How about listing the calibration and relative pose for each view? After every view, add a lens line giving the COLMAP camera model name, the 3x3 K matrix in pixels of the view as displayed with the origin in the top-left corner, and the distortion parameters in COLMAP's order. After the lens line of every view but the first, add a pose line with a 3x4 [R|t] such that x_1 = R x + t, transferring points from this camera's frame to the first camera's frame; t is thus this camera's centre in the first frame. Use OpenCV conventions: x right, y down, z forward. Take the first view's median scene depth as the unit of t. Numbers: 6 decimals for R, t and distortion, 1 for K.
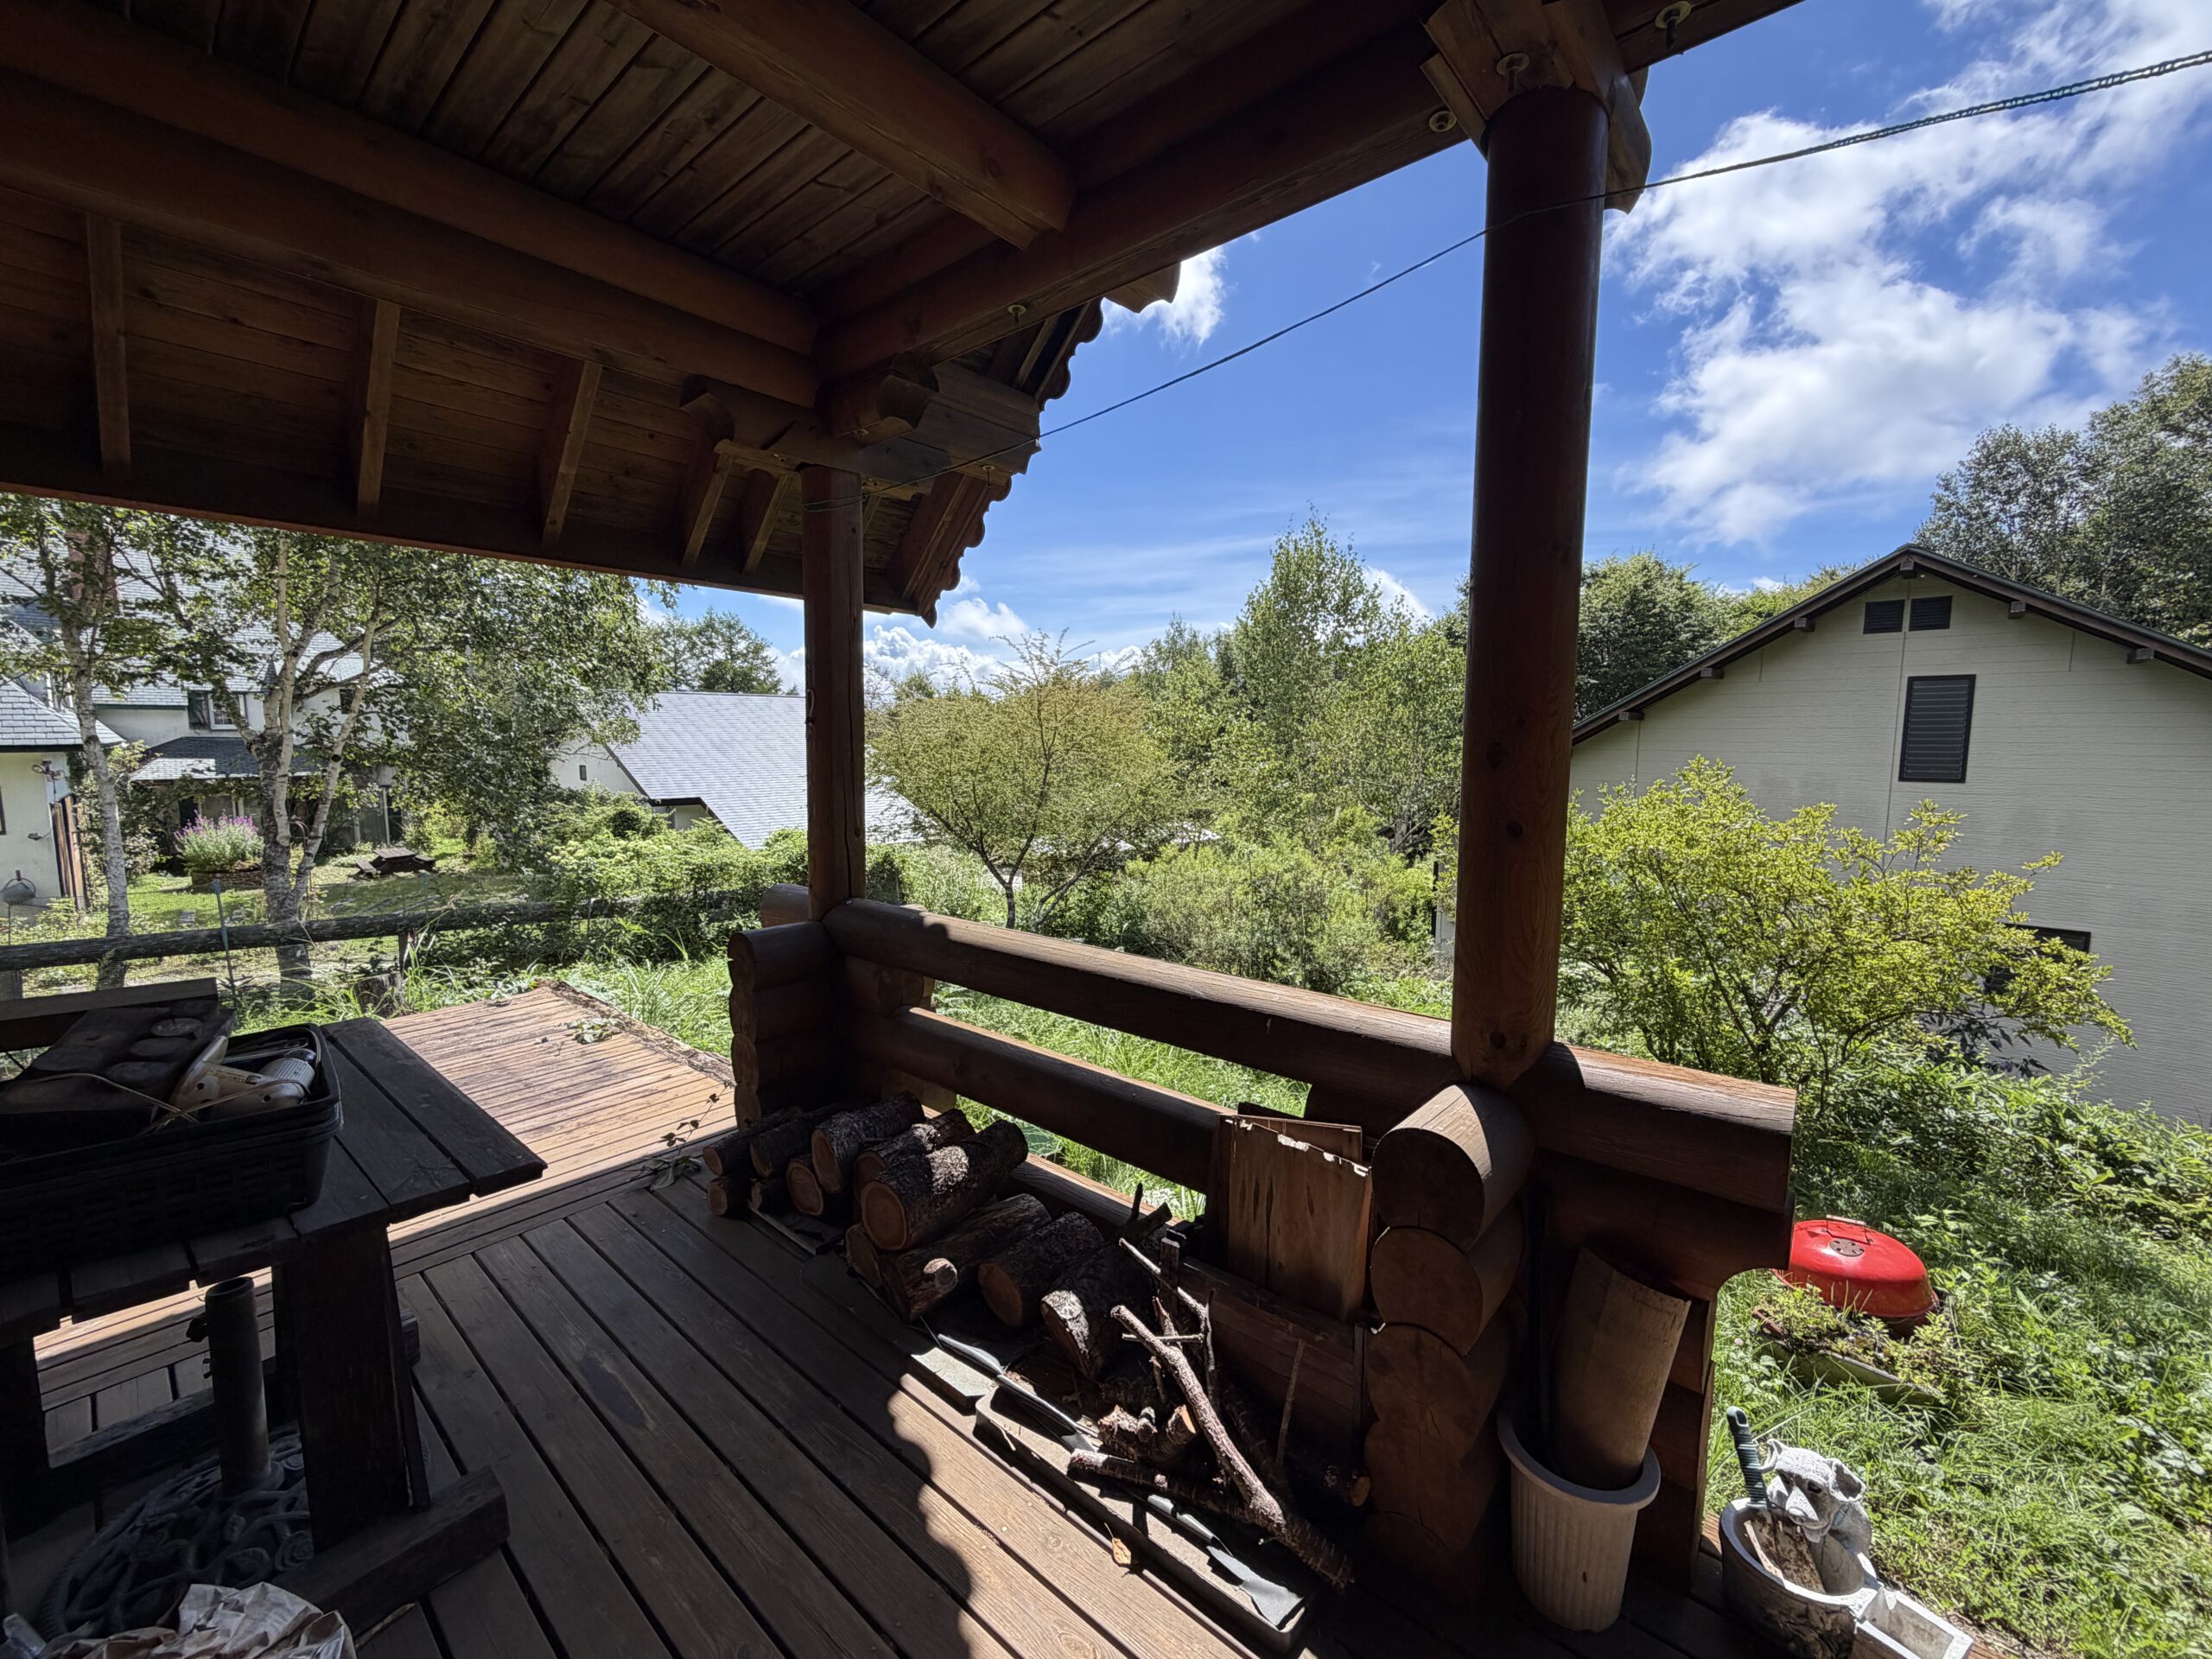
lens RADIAL K [[877.6, 0, 1098.9], [0, 877.6, 833.7], [0, 0, 1]] dist [-0.001200, 0.000400]
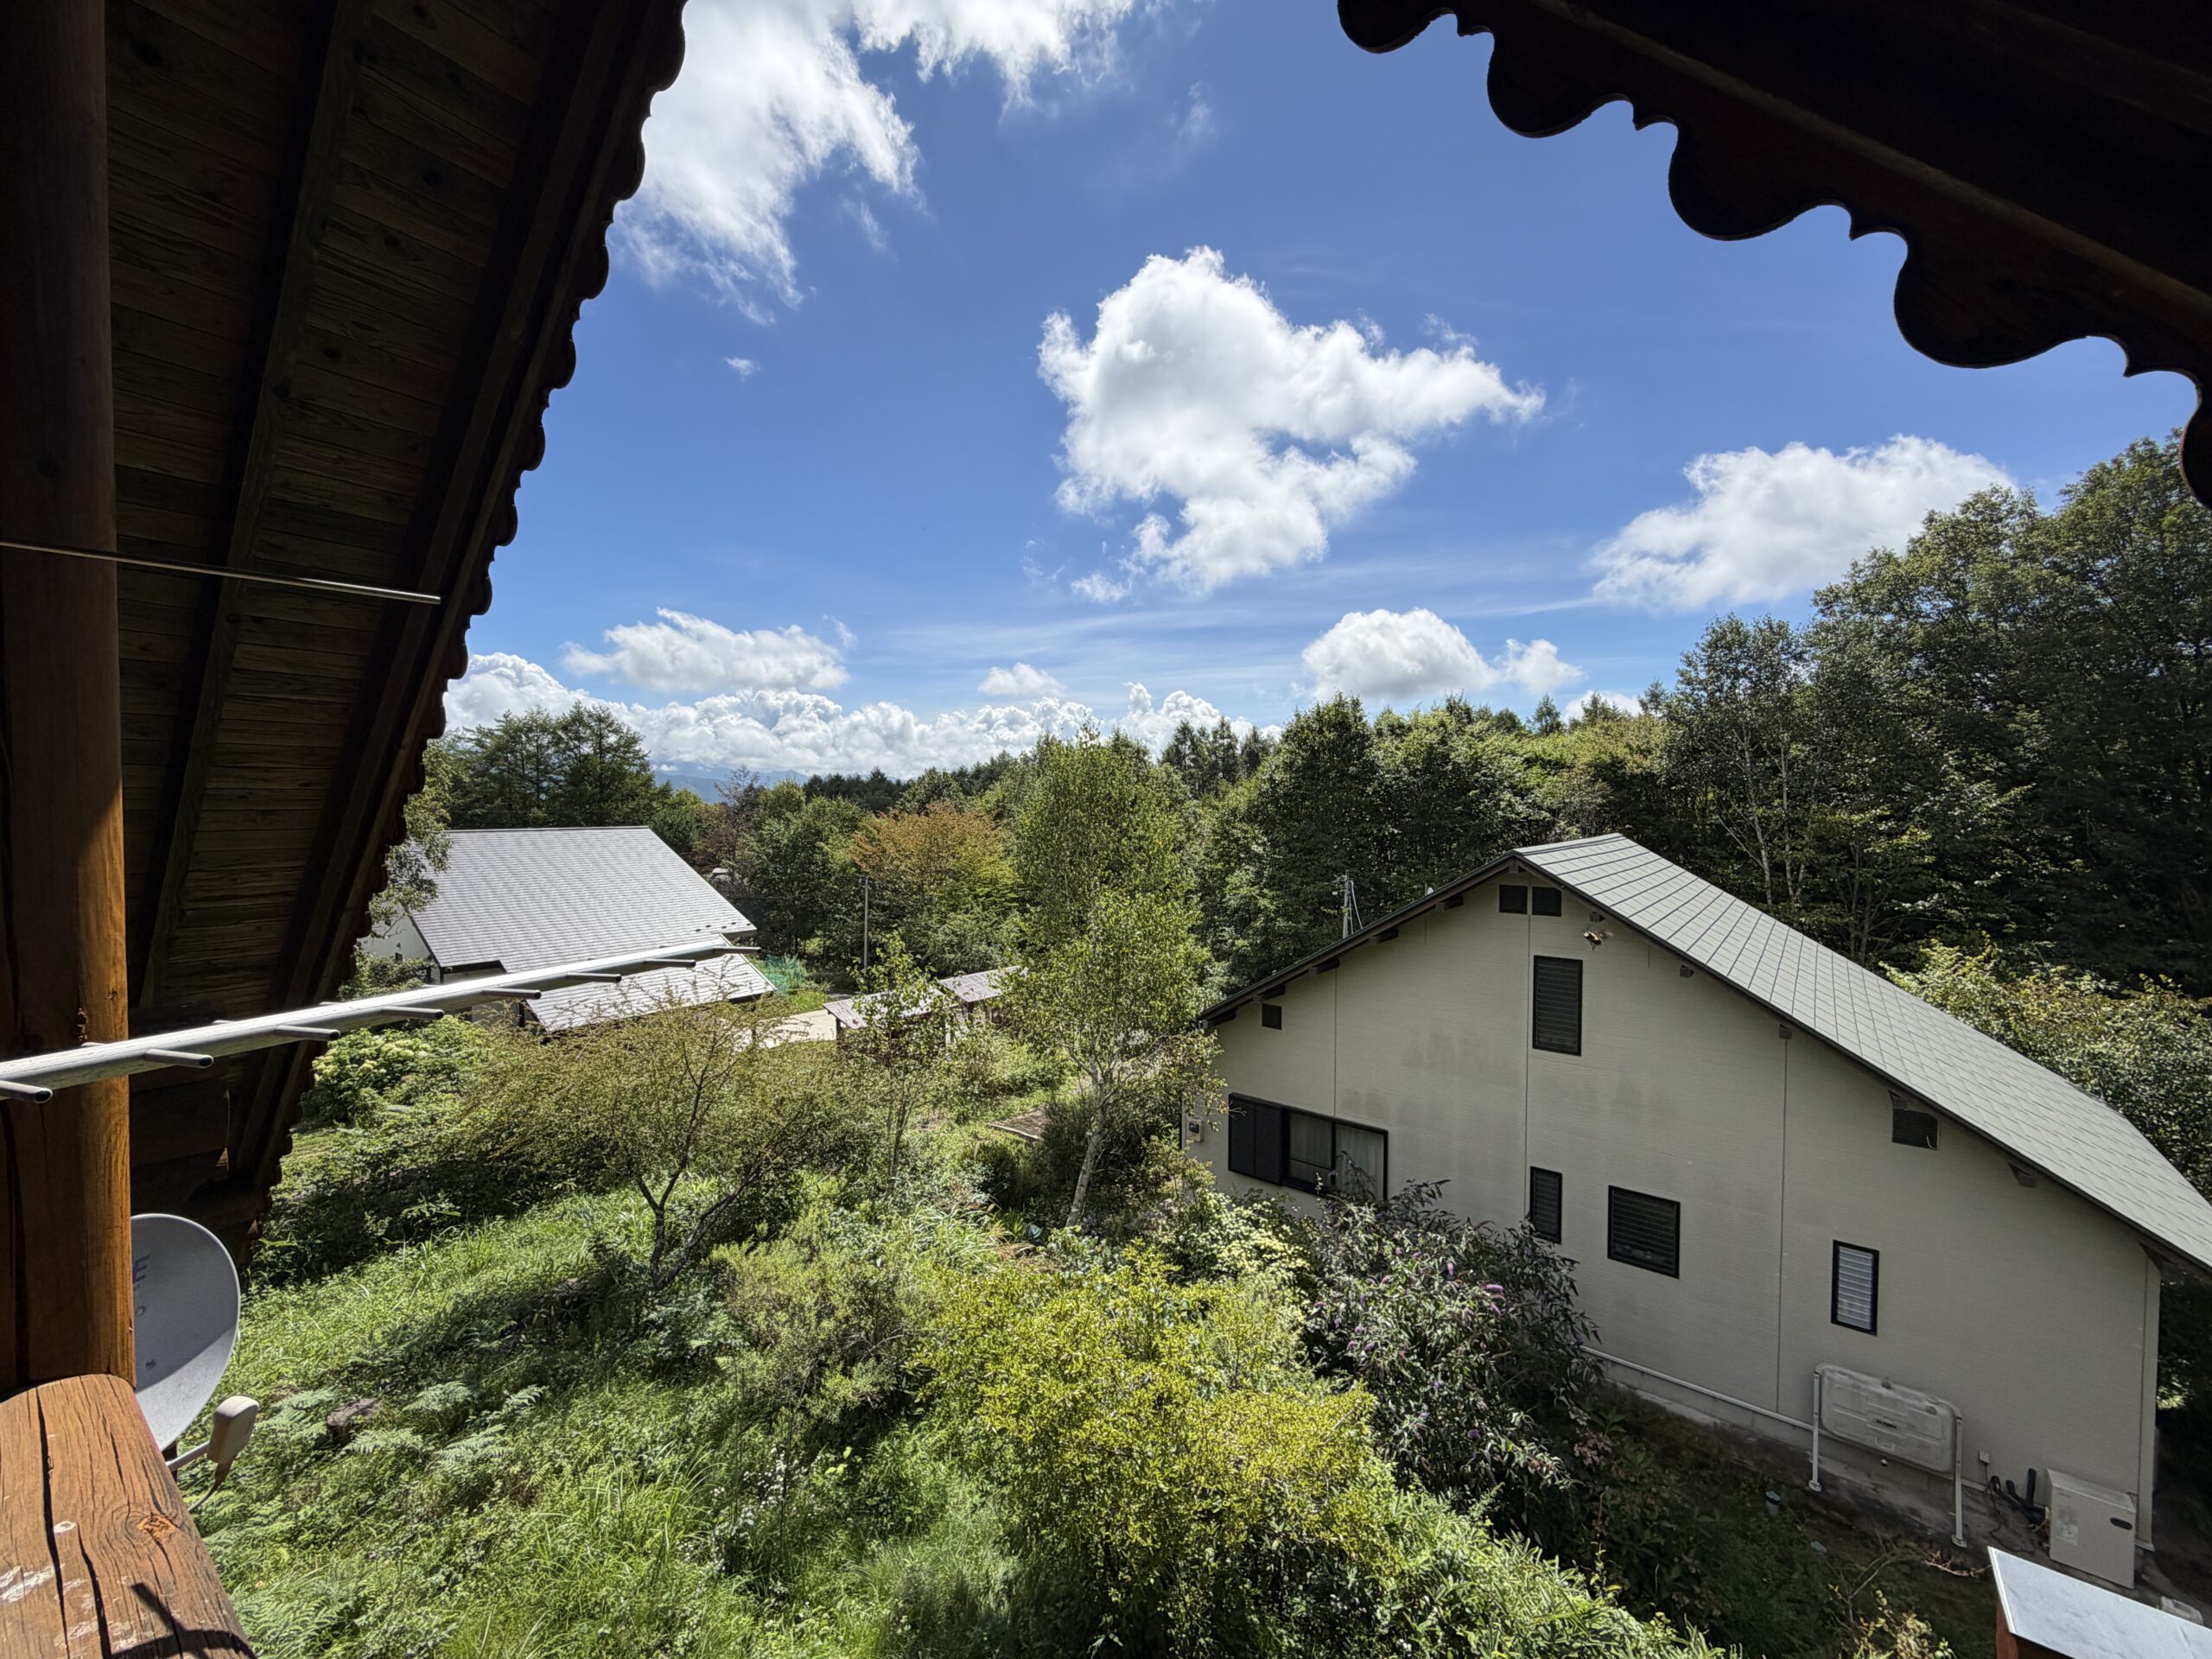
lens RADIAL K [[877.6, 0, 1104.9], [0, 877.6, 825.3], [0, 0, 1]] dist [-0.001200, 0.000400]
pose [[0.995372, -0.000922, 0.096091, 0.109644], [0.008115, 0.997188, -0.074499, -0.107231], [-0.095752, 0.074934, 0.992581, -0.028584]]
